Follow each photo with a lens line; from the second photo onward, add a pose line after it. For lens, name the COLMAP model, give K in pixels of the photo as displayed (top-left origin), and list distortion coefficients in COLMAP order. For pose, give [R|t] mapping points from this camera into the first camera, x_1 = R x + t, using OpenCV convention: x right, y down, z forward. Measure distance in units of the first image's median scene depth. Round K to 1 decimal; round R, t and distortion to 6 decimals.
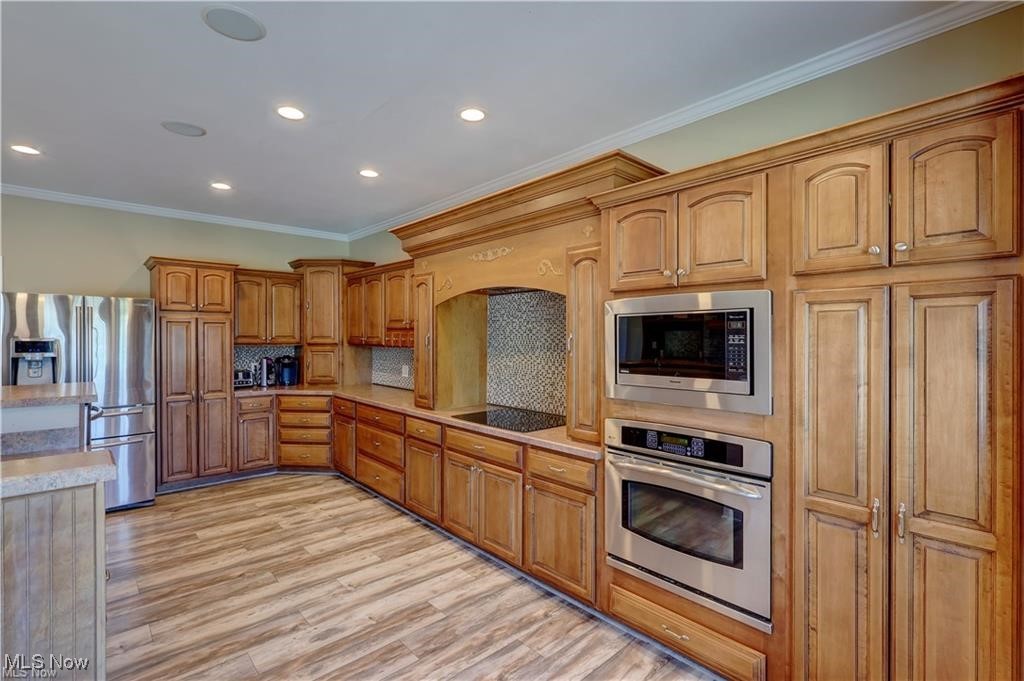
lens RADIAL K [[474.3, 0, 511.5], [0, 474.3, 338.8], [0, 0, 1]] dist [-0.005254, 0.001460]
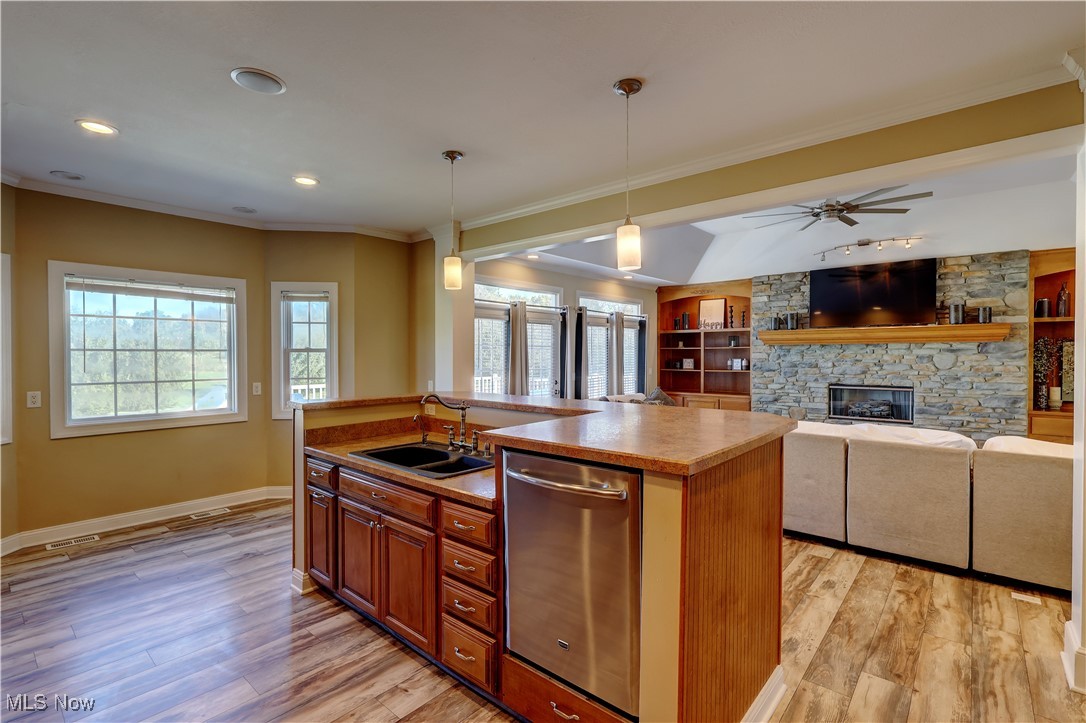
lens RADIAL K [[503.0, 0, 535.7], [0, 503.0, 358.4], [0, 0, 1]] dist [-0.005254, 0.001460]
pose [[-0.992461, 0.004710, -0.122469, -0.972392], [0.003327, 0.999928, 0.011494, -0.005969], [0.122514, 0.011000, -0.992406, 2.022175]]
